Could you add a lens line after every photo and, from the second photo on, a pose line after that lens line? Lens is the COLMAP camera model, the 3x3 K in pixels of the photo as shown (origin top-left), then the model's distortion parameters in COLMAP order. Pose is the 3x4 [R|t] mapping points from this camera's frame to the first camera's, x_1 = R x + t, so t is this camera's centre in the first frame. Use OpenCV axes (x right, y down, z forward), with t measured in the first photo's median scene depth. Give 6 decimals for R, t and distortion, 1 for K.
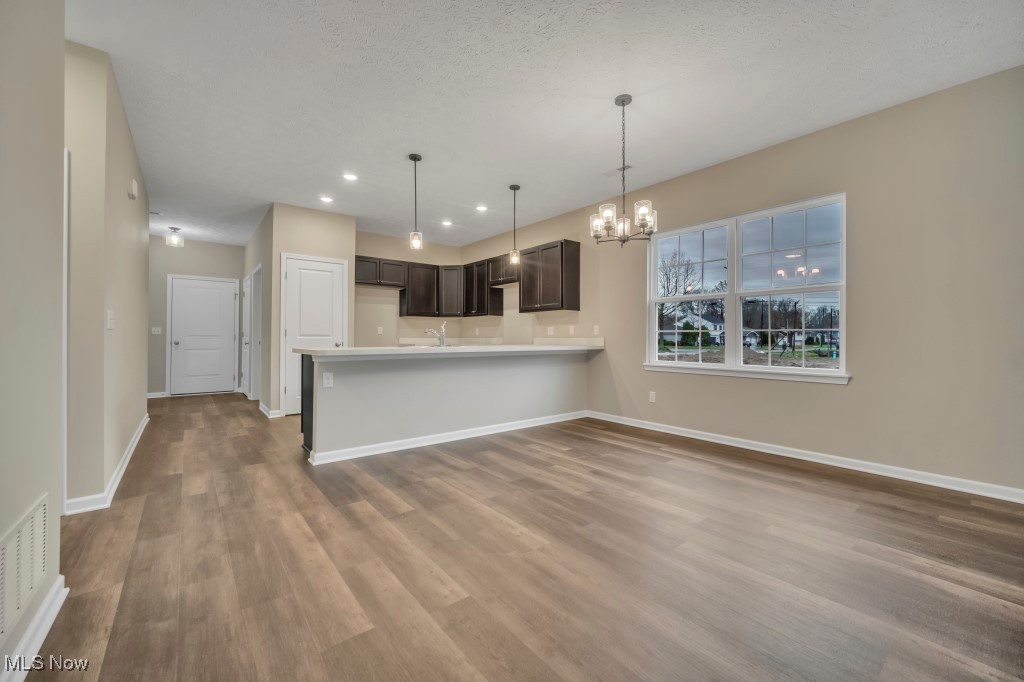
lens RADIAL K [[409.6, 0, 512.0], [0, 409.6, 336.0], [0, 0, 1]] dist [-0.004031, 0.000617]
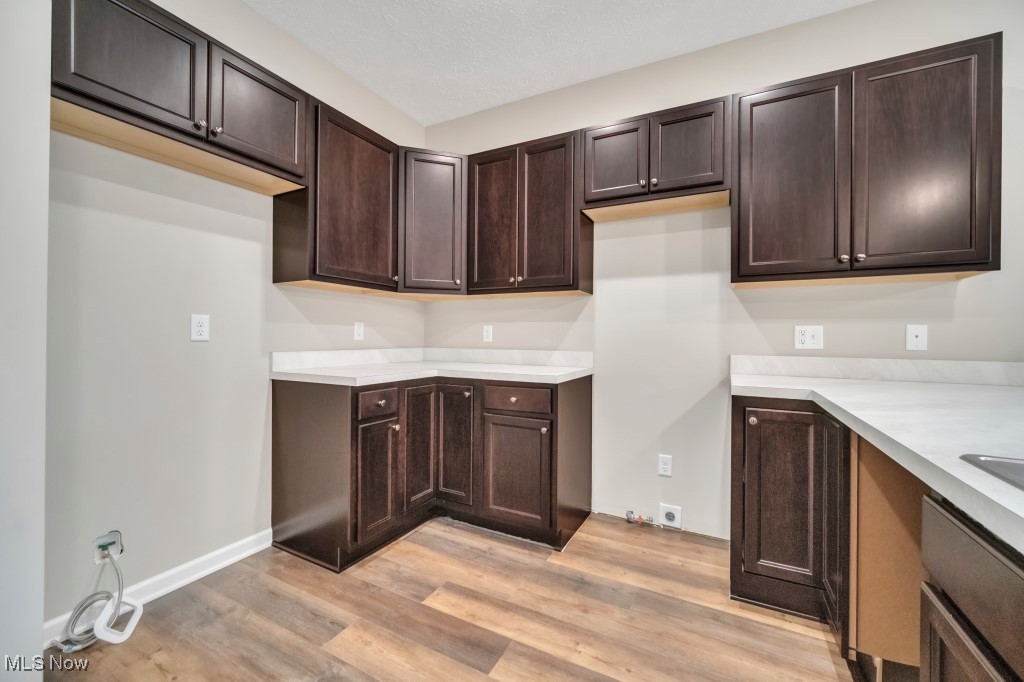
lens RADIAL K [[409.6, 0, 510.6], [0, 409.6, 337.0], [0, 0, 1]] dist [-0.004031, 0.000617]
pose [[0.916134, 0.006577, 0.400817, -0.315627], [-0.009592, 0.999939, 0.005516, -0.013672], [-0.400756, -0.008898, 0.916141, 0.871778]]
